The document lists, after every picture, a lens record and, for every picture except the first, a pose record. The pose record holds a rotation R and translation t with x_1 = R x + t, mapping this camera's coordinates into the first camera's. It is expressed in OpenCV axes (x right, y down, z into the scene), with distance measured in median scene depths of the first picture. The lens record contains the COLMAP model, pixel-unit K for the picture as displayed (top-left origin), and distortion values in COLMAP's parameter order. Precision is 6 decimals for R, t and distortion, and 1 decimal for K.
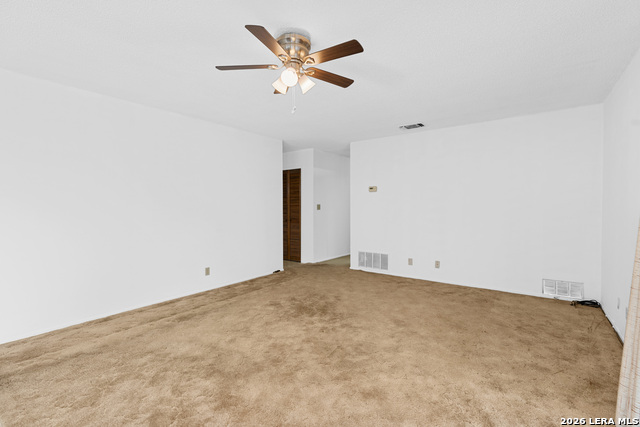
lens RADIAL K [[291.4, 0, 316.8], [0, 291.4, 211.5], [0, 0, 1]] dist [-0.002430, 0.001309]
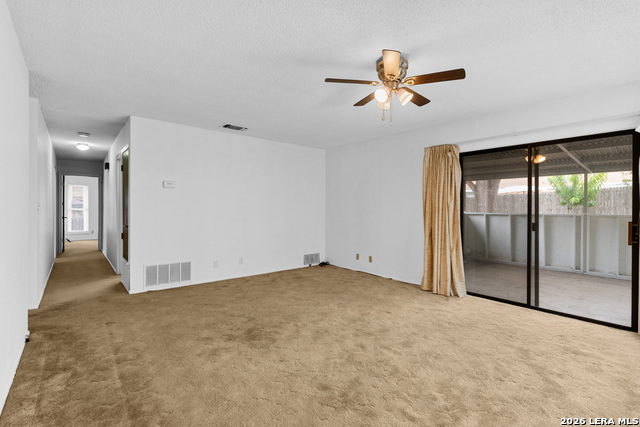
lens RADIAL K [[291.4, 0, 317.4], [0, 291.4, 211.2], [0, 0, 1]] dist [-0.002430, 0.001309]
pose [[0.207196, 0.004711, 0.978288, -0.676781], [0.008932, 0.999938, -0.006707, 0.010058], [-0.978259, 0.010128, 0.207141, 0.590936]]
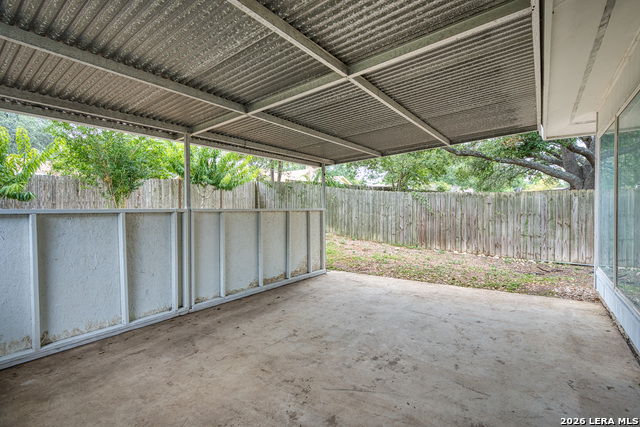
lens RADIAL K [[291.4, 0, 319.7], [0, 291.4, 212.9], [0, 0, 1]] dist [-0.002430, 0.001309]
pose [[-0.999811, 0.017992, -0.007348, 0.727423], [0.017746, 0.999322, 0.032263, 0.020322], [0.007924, 0.032127, -0.999452, 0.413706]]
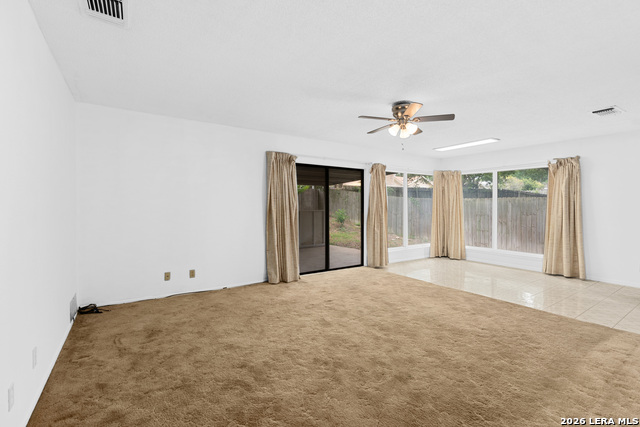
lens RADIAL K [[291.4, 0, 322.1], [0, 291.4, 210.0], [0, 0, 1]] dist [-0.002430, 0.001309]
pose [[-0.951461, 0.009622, 0.307618, -0.085539], [0.018512, 0.999491, 0.025996, -0.023278], [-0.307211, 0.030429, -0.951155, 1.469860]]
